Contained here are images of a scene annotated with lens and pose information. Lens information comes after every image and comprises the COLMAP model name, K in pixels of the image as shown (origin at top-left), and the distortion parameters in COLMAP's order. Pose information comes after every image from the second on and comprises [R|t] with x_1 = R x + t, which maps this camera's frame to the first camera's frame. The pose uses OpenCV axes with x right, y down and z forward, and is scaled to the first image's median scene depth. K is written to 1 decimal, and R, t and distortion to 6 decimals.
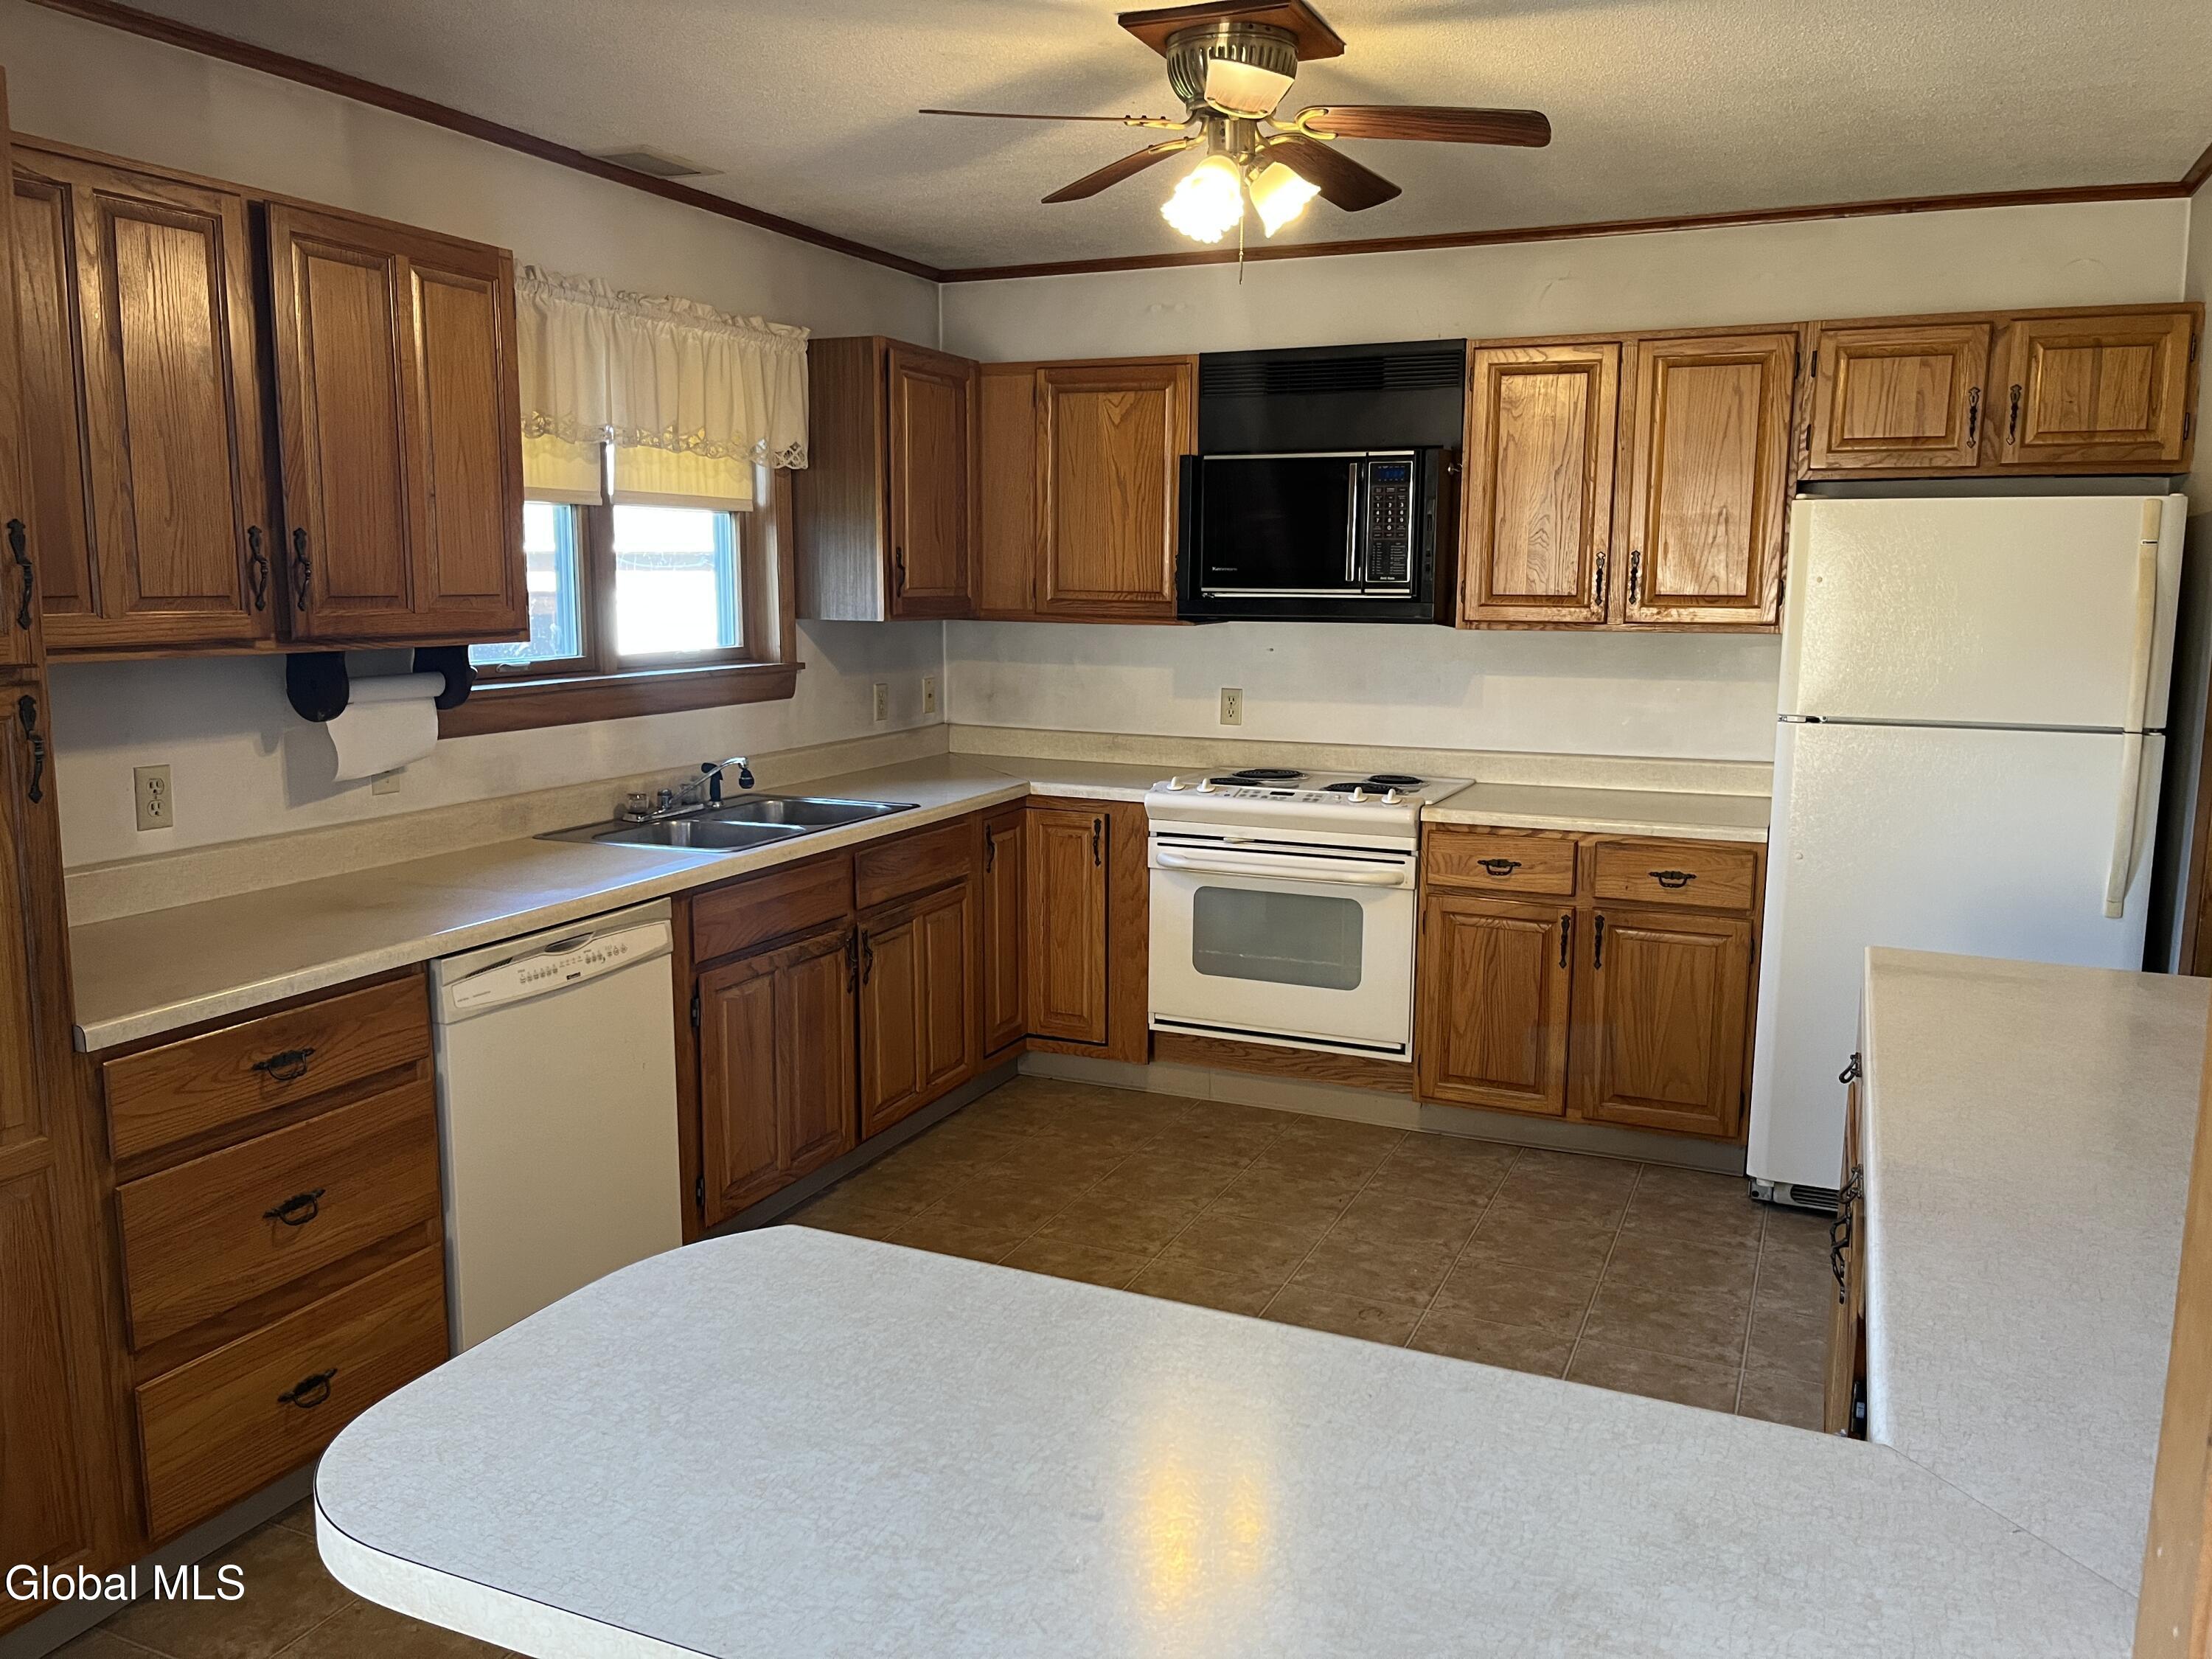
lens RADIAL K [[1684.4, 0, 1102.6], [0, 1684.4, 831.6], [0, 0, 1]] dist [0.056808, -0.070284]
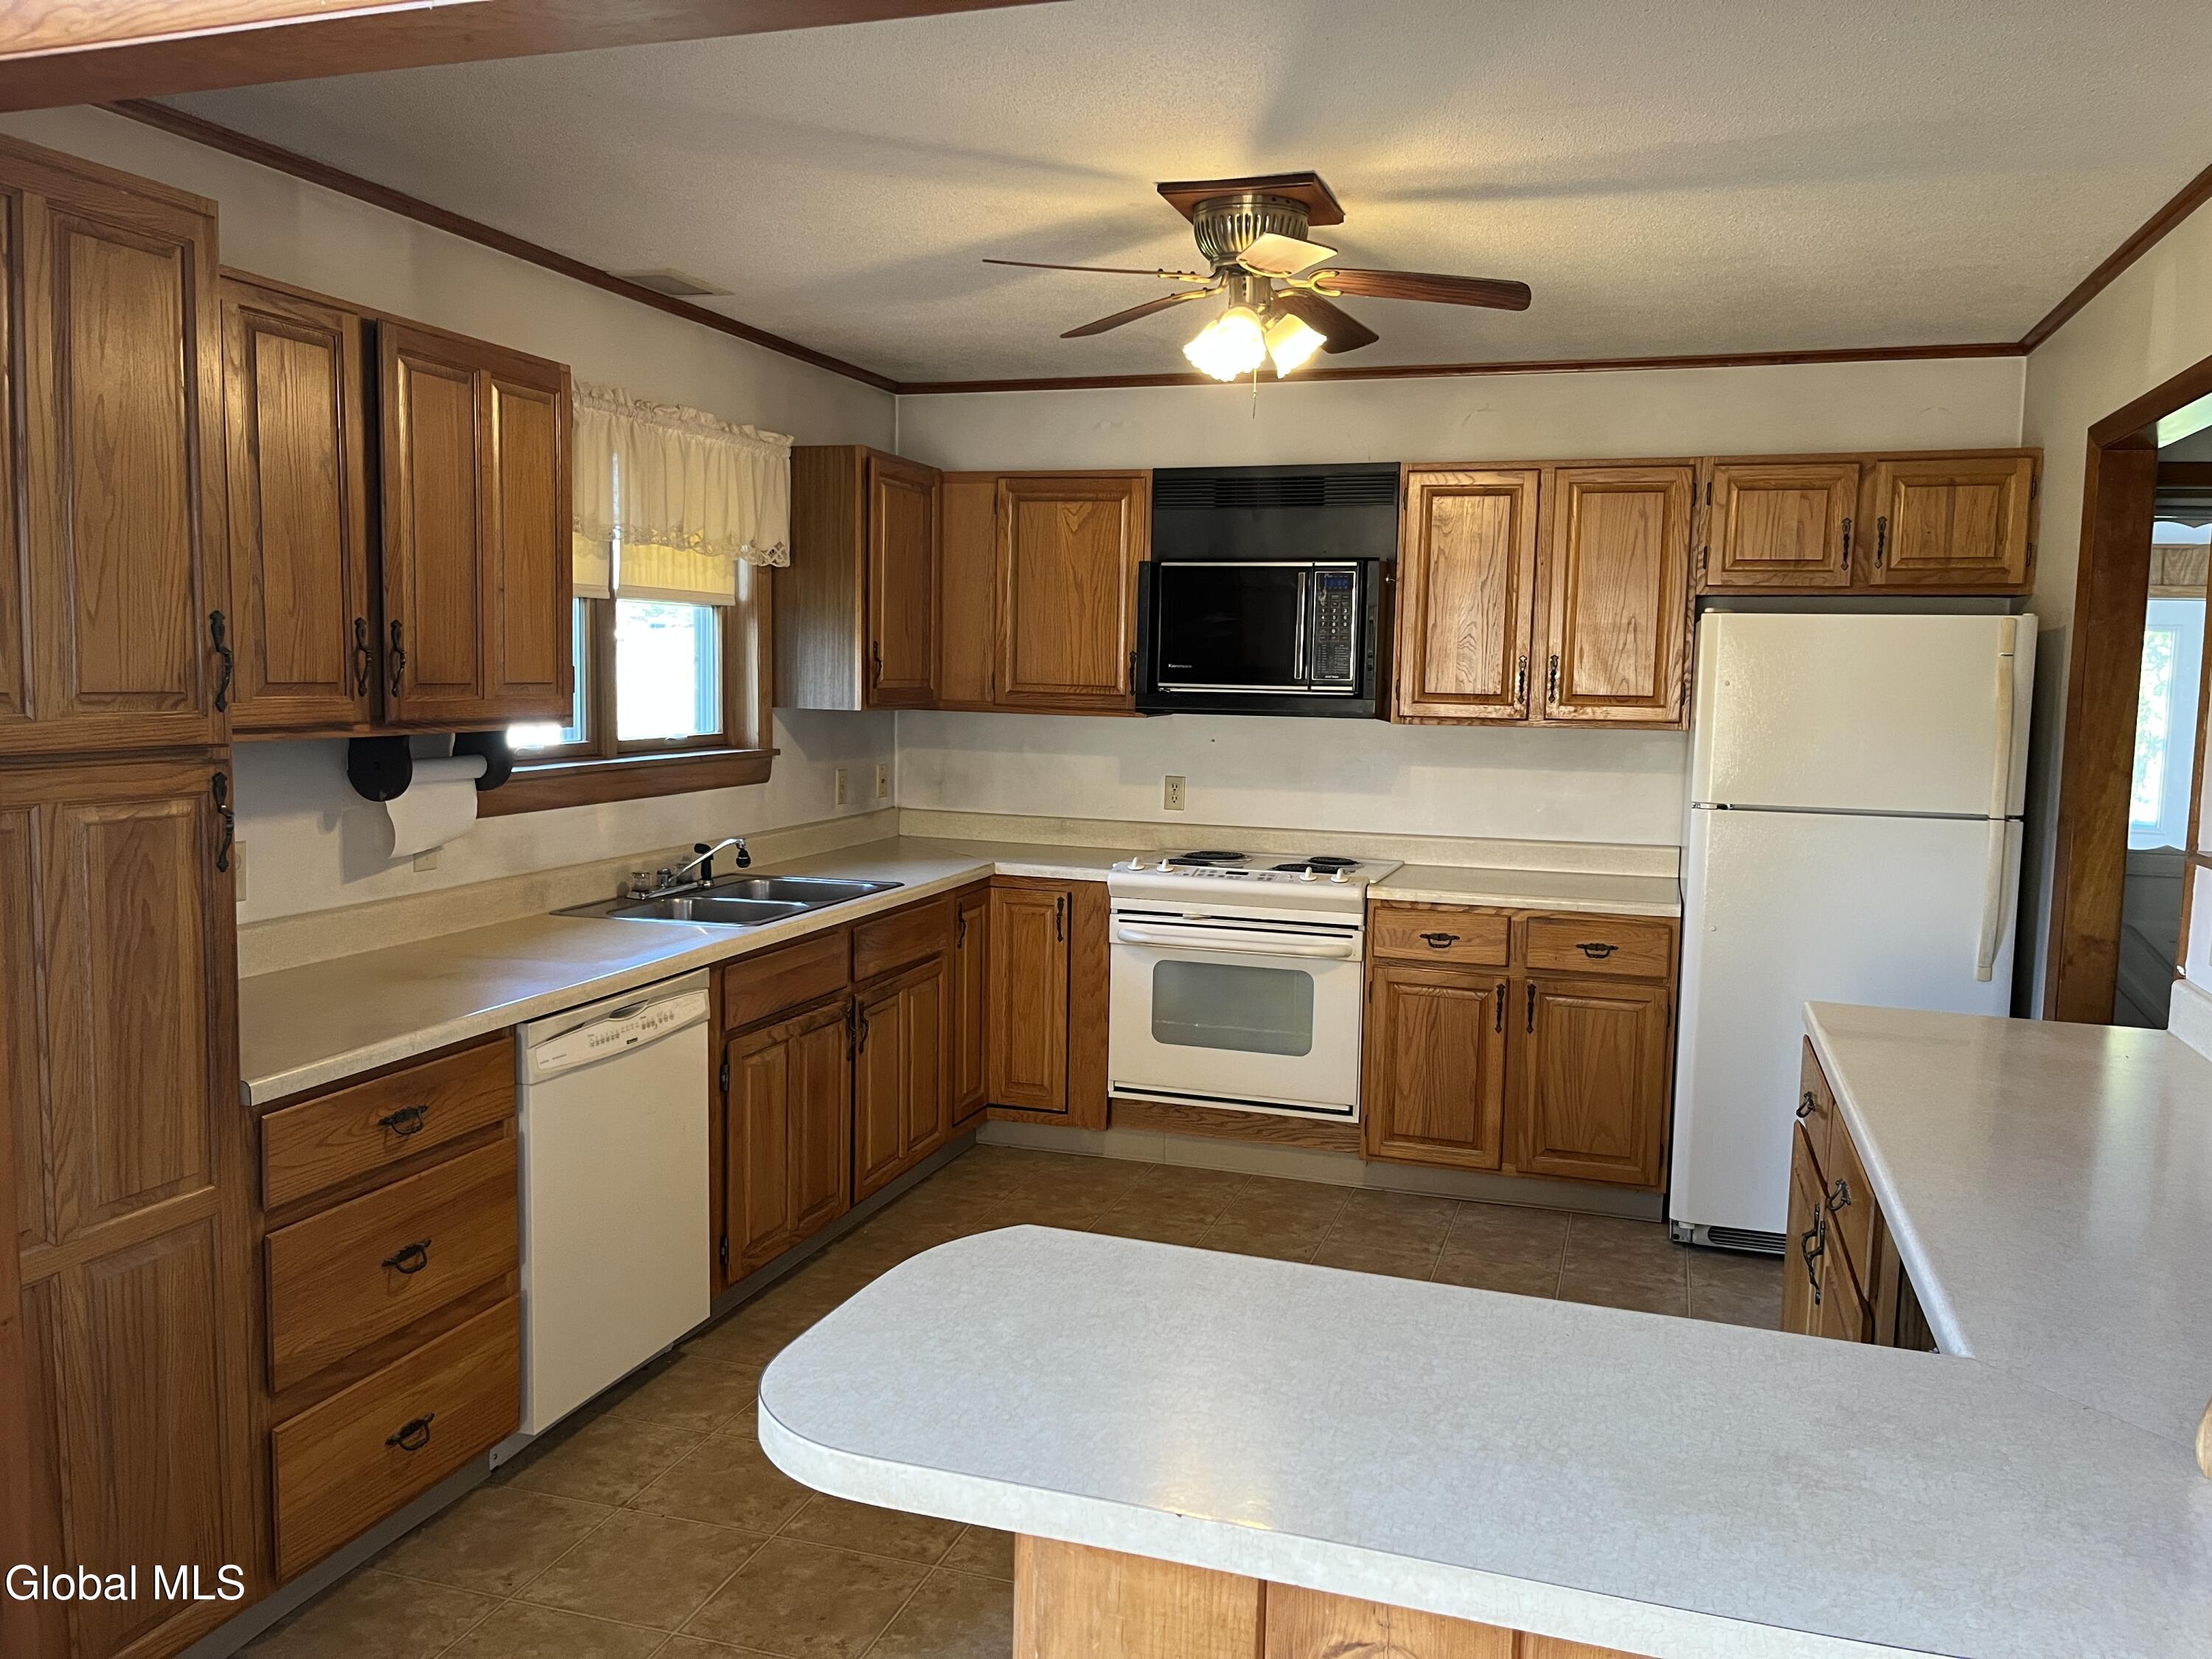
lens RADIAL K [[1684.4, 0, 1106.7], [0, 1684.4, 831.8], [0, 0, 1]] dist [0.056808, -0.070284]
pose [[0.994792, 0.002891, 0.101885, -0.092128], [0.002563, 0.998572, -0.053357, 0.008728], [-0.101894, 0.053340, 0.993364, -0.066971]]
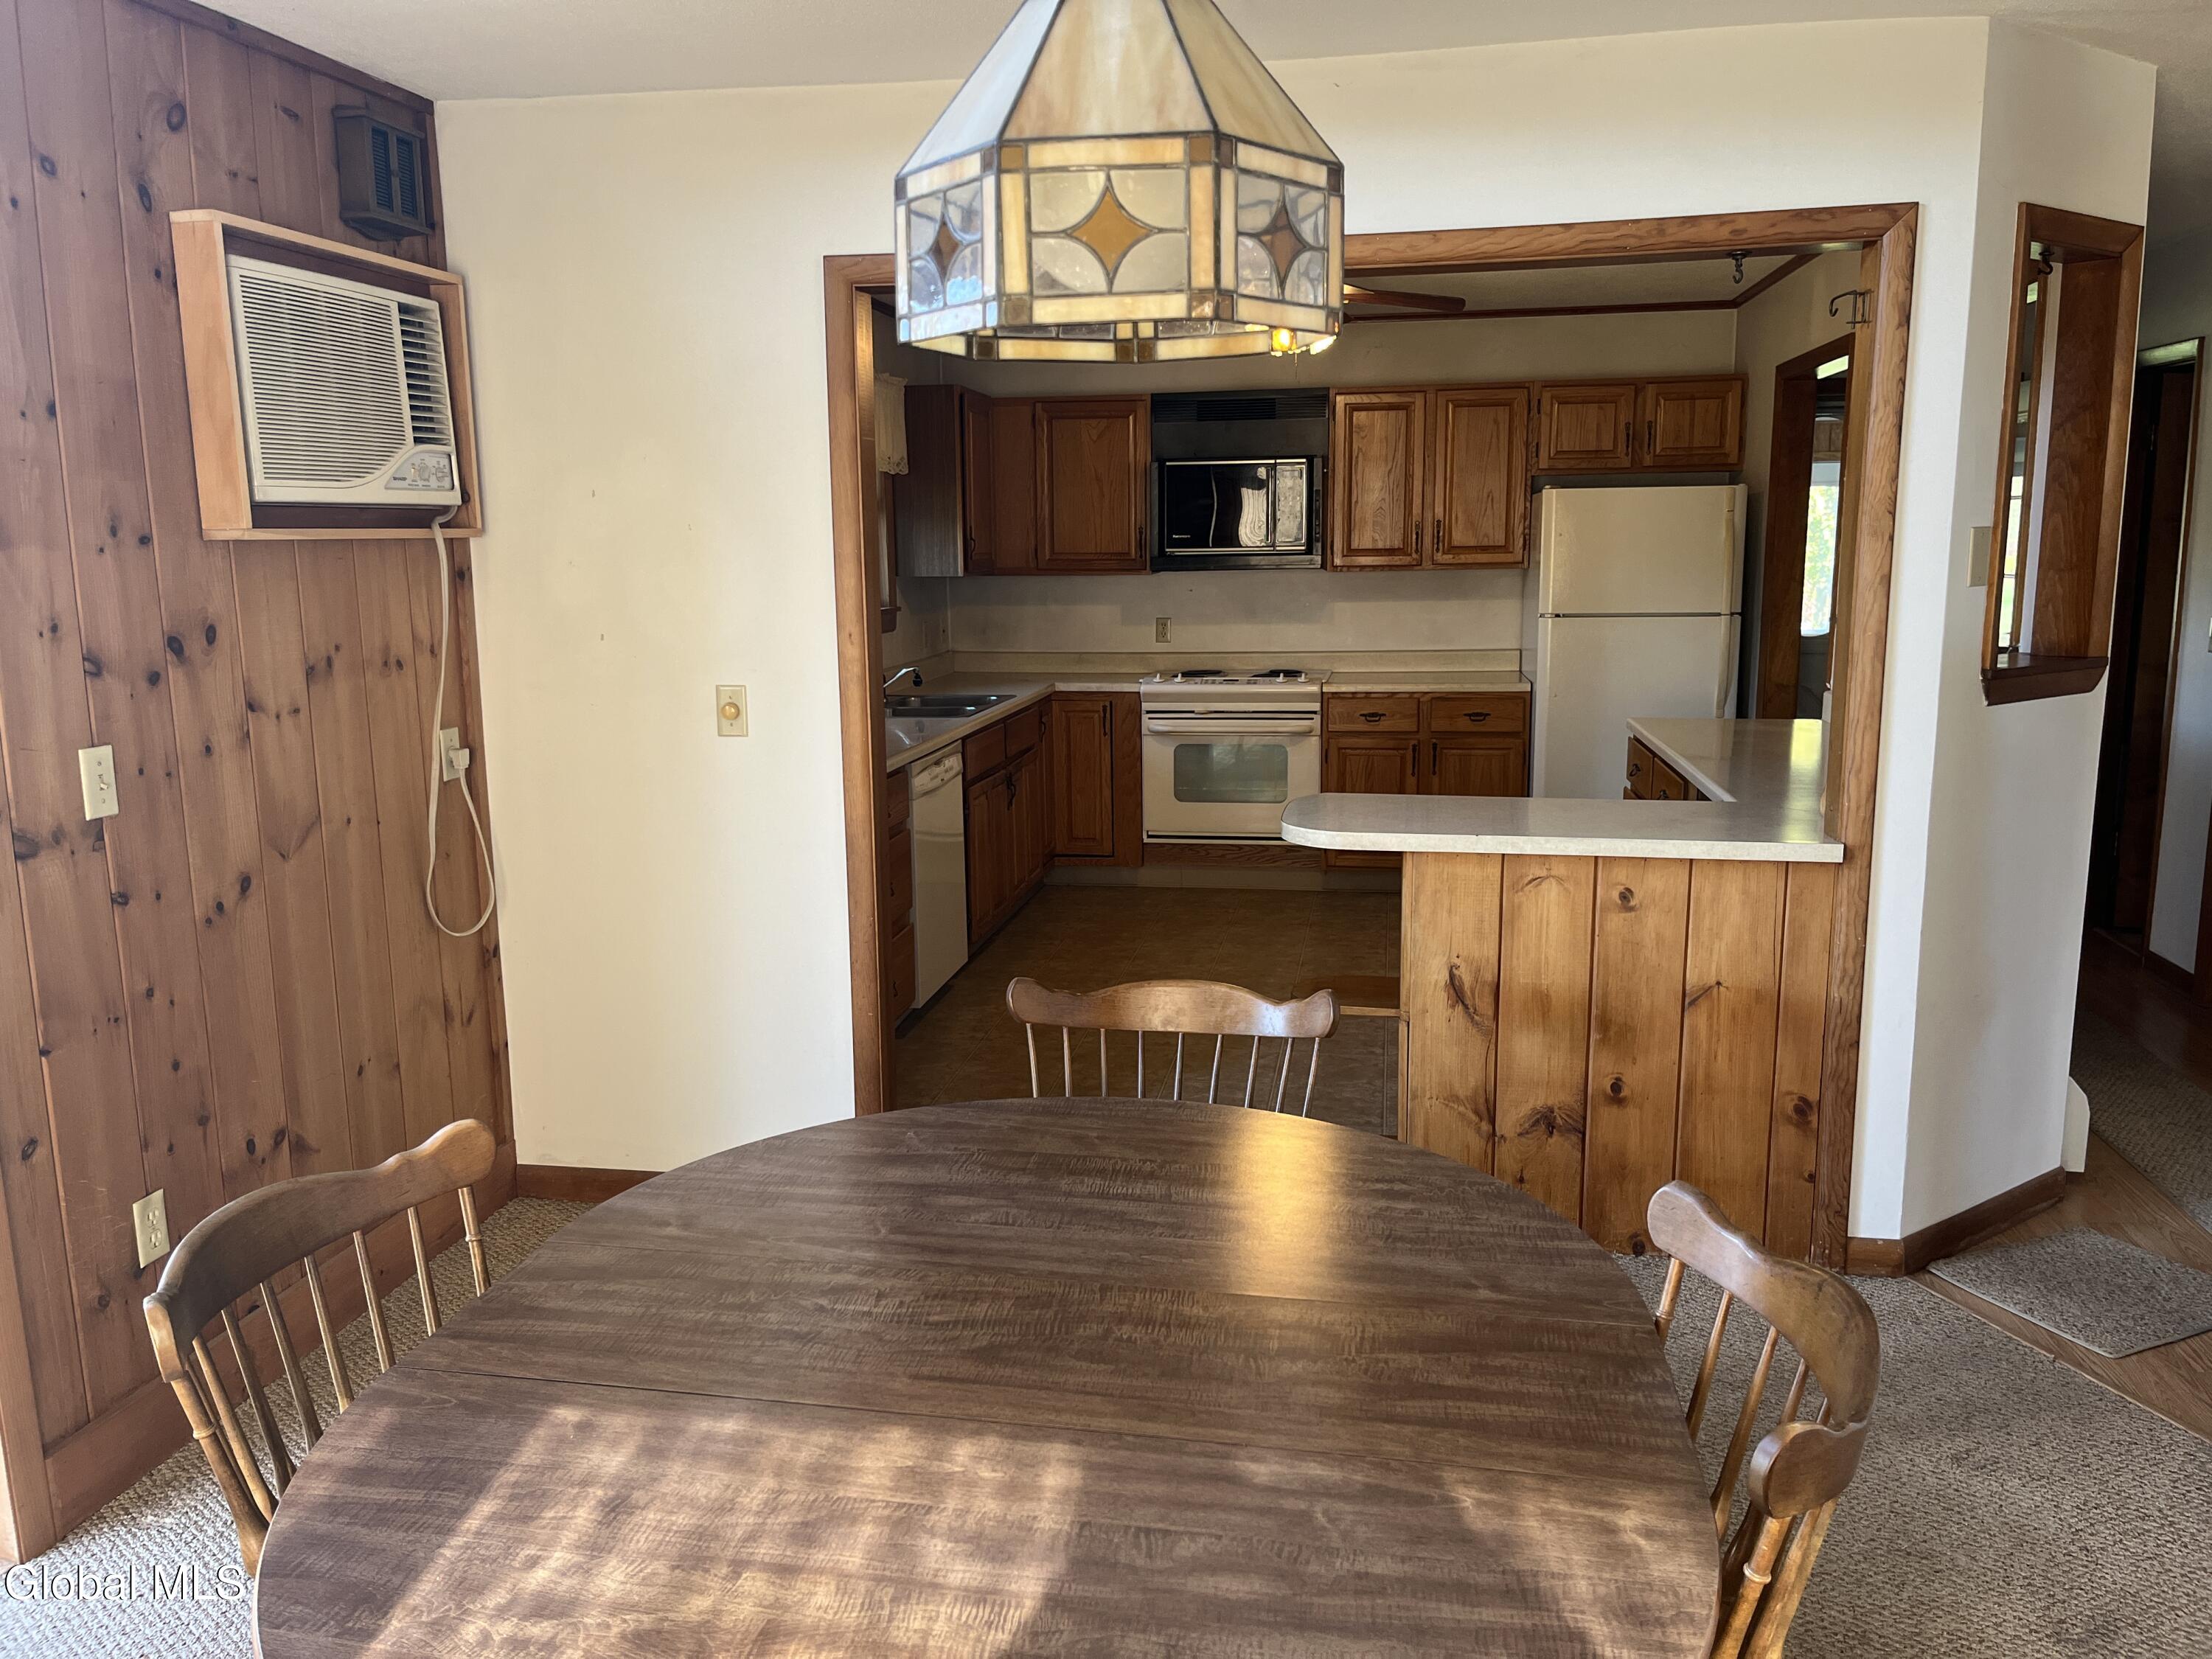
lens RADIAL K [[1684.4, 0, 1095.2], [0, 1684.4, 839.1], [0, 0, 1]] dist [0.056808, -0.070284]
pose [[0.969973, -0.063085, 0.234887, -0.417143], [0.057931, 0.997906, 0.028784, 0.076792], [-0.236211, -0.014313, 0.971596, -0.519038]]
